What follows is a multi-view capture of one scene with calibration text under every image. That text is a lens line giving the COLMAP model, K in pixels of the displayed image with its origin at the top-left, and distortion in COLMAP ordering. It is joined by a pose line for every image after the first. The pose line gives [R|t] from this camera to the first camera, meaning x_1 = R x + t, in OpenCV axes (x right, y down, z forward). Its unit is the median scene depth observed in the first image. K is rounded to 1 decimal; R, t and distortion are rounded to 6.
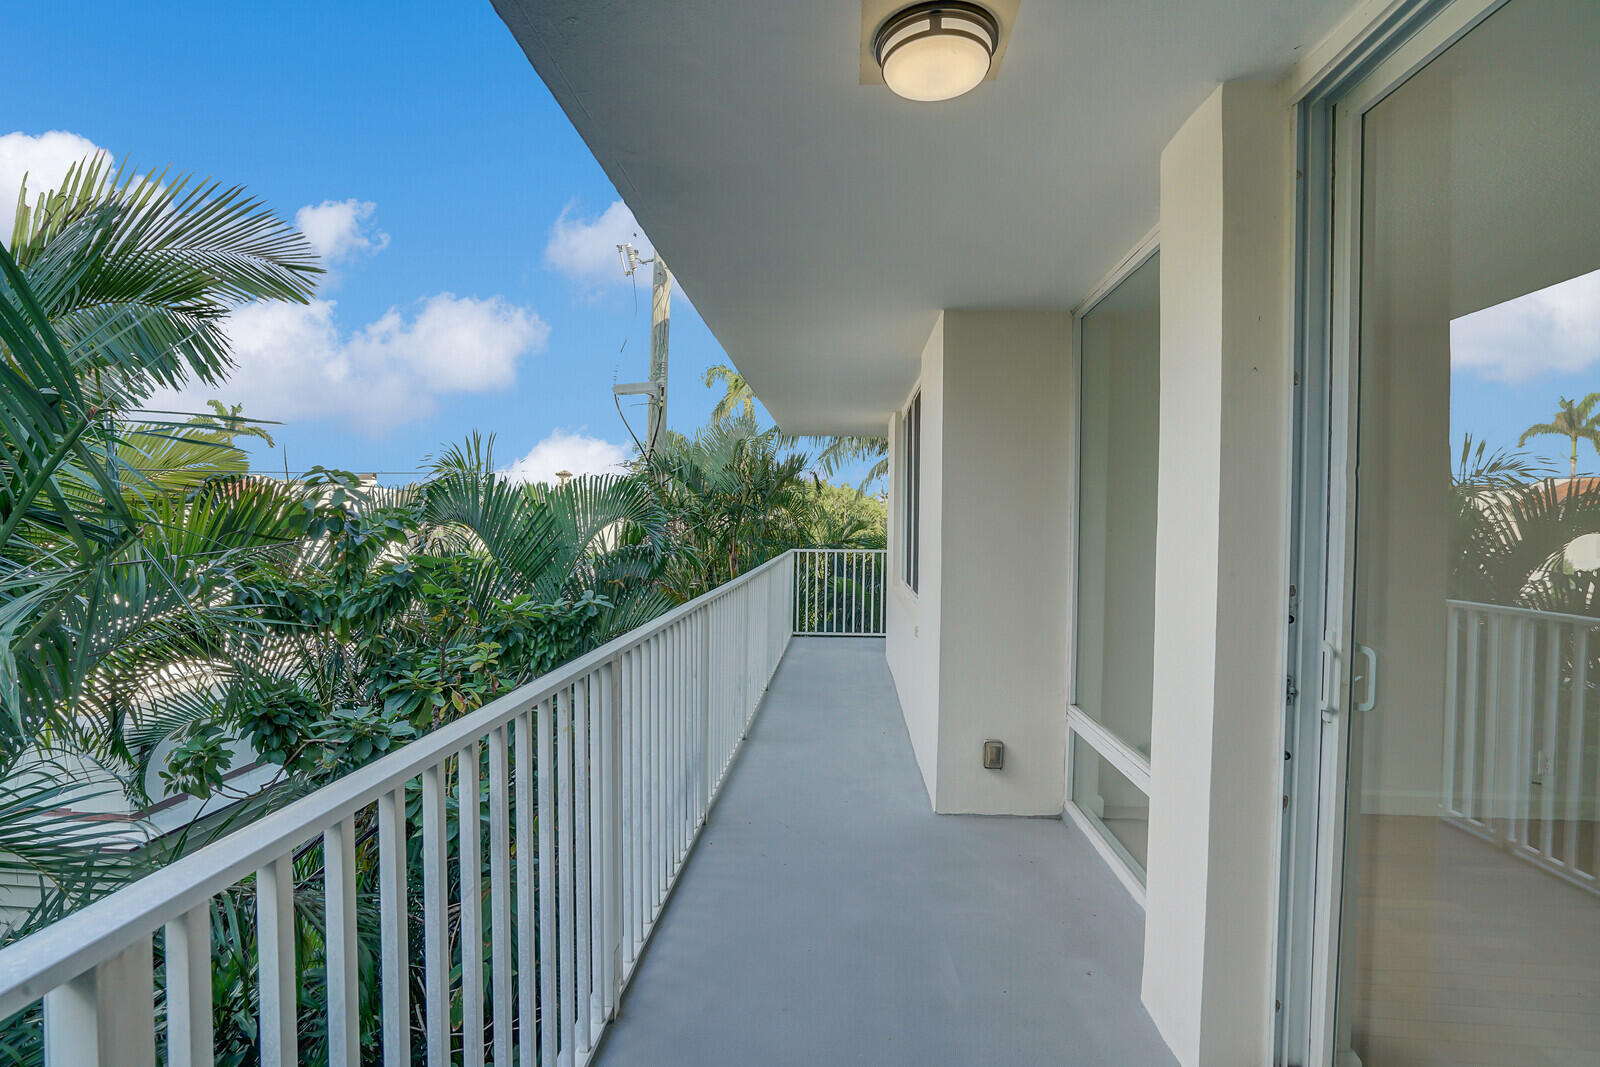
lens RADIAL K [[753.4, 0, 800.0], [0, 753.4, 533.5], [0, 0, 1]] dist [-0.057437, 0.022292]
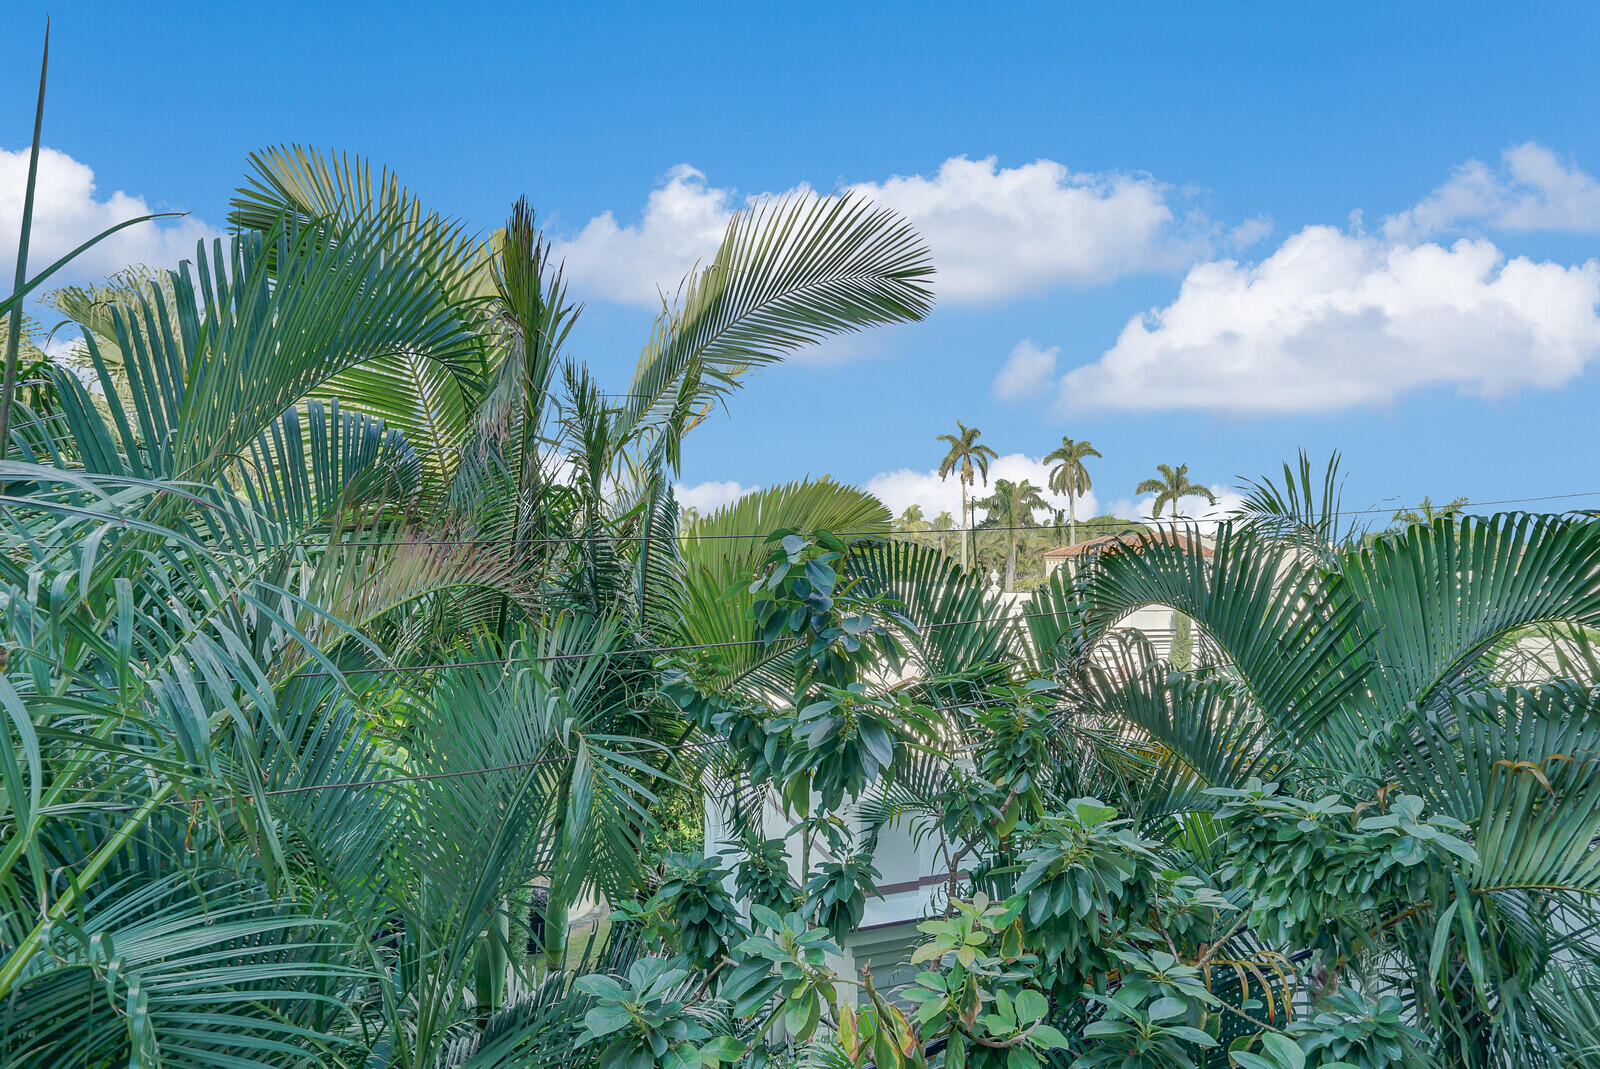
lens RADIAL K [[747.9, 0, 797.1], [0, 747.9, 531.8], [0, 0, 1]] dist [-0.055862, 0.020304]
pose [[0.372956, -0.039297, -0.927017, -0.027586], [-0.033066, 0.997905, -0.055605, -0.040685], [0.927260, 0.051391, 0.370875, 0.644264]]
